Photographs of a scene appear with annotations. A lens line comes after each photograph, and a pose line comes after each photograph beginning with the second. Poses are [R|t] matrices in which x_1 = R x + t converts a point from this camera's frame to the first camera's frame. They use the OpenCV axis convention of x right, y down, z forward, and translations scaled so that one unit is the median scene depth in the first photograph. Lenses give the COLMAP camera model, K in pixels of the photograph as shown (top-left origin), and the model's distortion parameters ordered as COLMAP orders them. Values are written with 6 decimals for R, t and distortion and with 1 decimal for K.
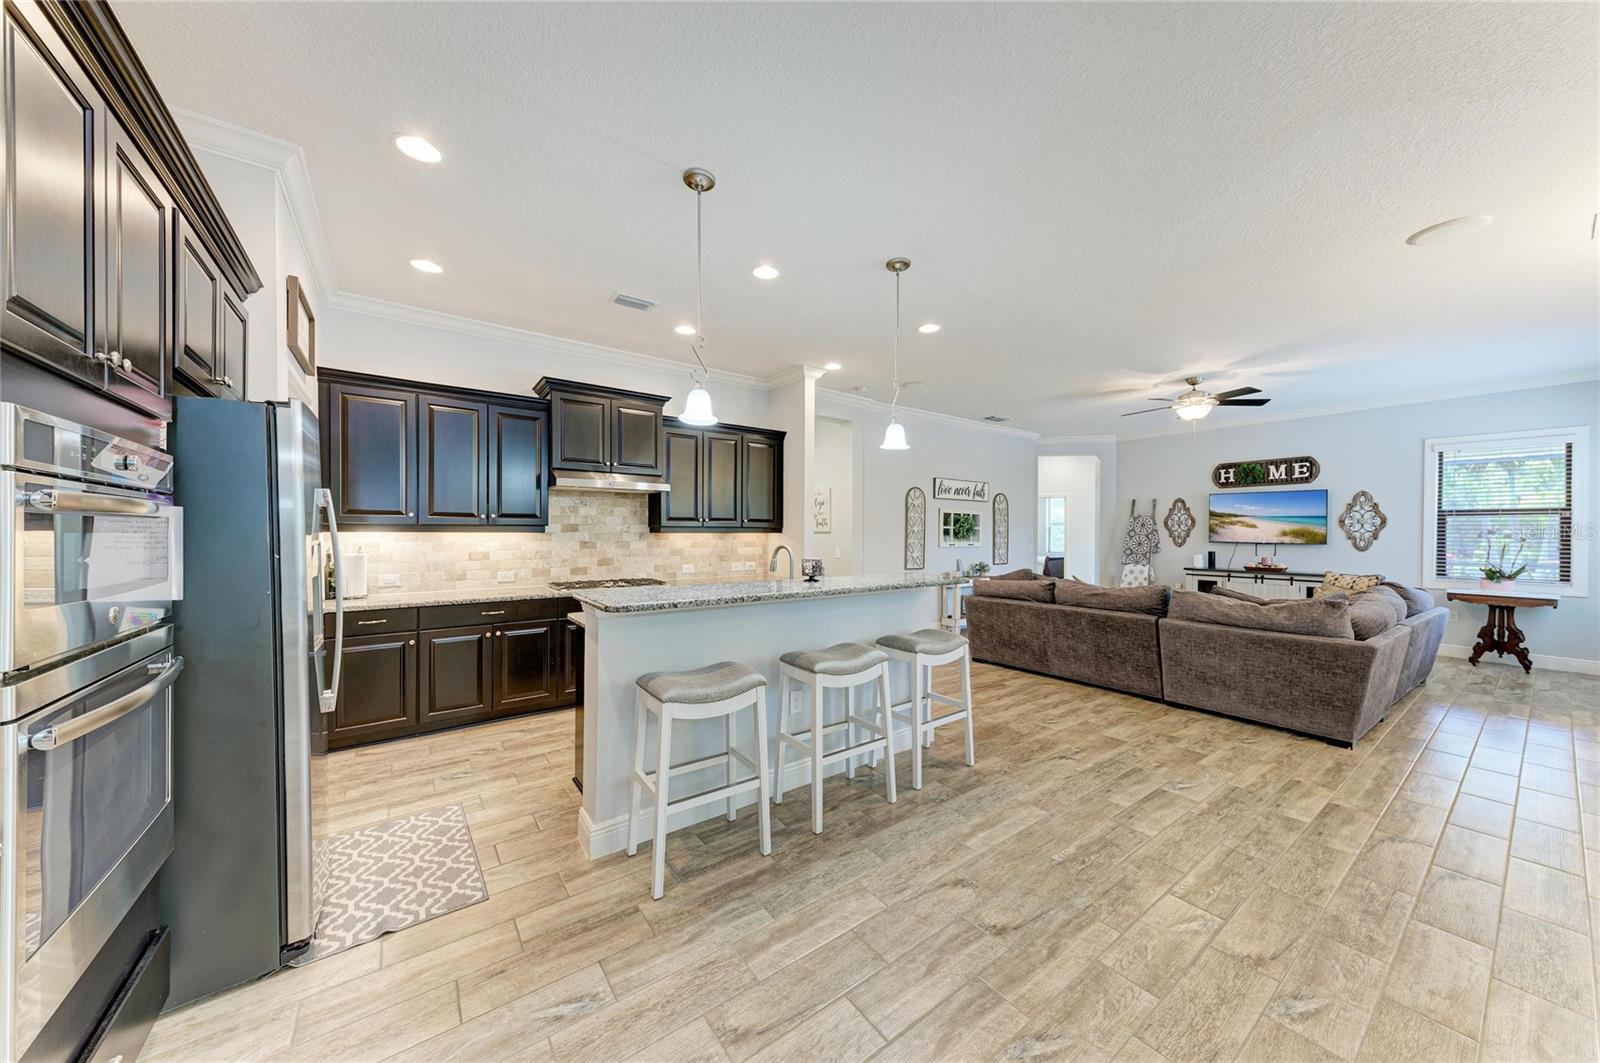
lens RADIAL K [[543.0, 0, 799.0], [0, 543.0, 536.0], [0, 0, 1]] dist [0.010261, -0.000617]
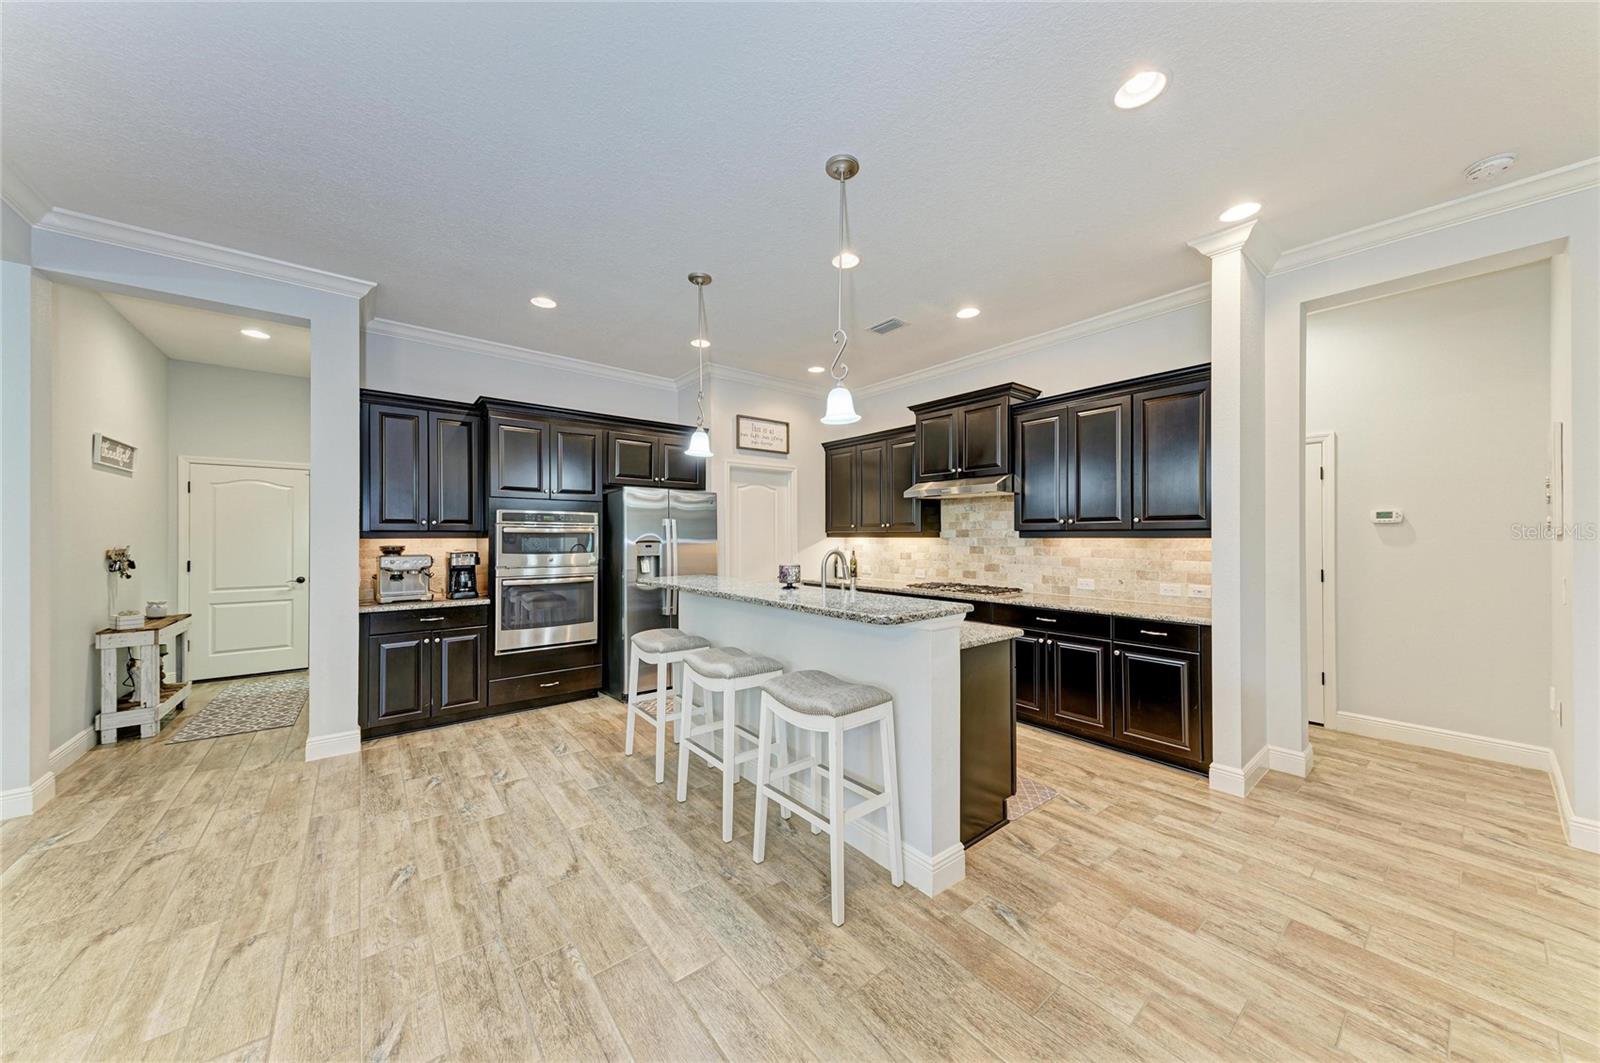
lens RADIAL K [[543.0, 0, 804.9], [0, 543.0, 534.2], [0, 0, 1]] dist [0.010261, -0.000617]
pose [[0.049115, -0.006692, -0.998771, 0.960320], [-0.007062, 0.999950, -0.007047, -0.004897], [0.998768, 0.007399, 0.049065, 0.971526]]
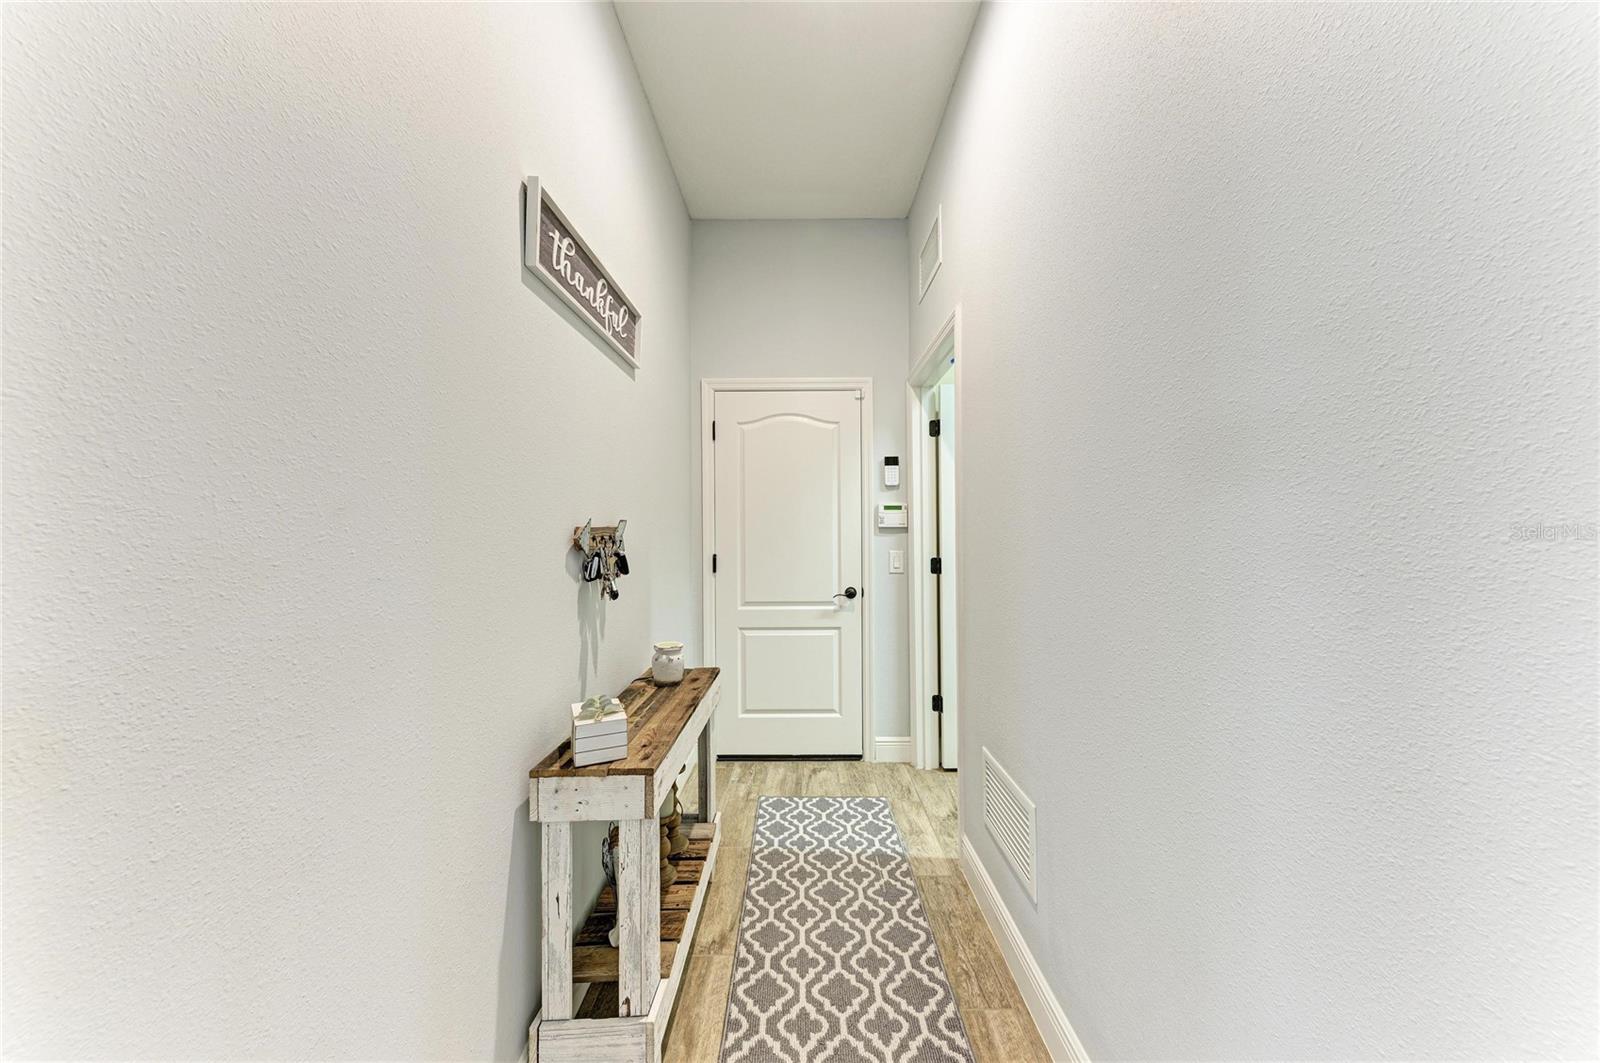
lens RADIAL K [[543.0, 0, 801.4], [0, 543.0, 528.8], [0, 0, 1]] dist [0.010261, -0.000617]
pose [[-0.594357, -0.008355, -0.804158, 0.415146], [-0.002193, 0.999959, -0.008769, 0.017754], [0.804198, -0.003449, -0.594351, 0.419246]]
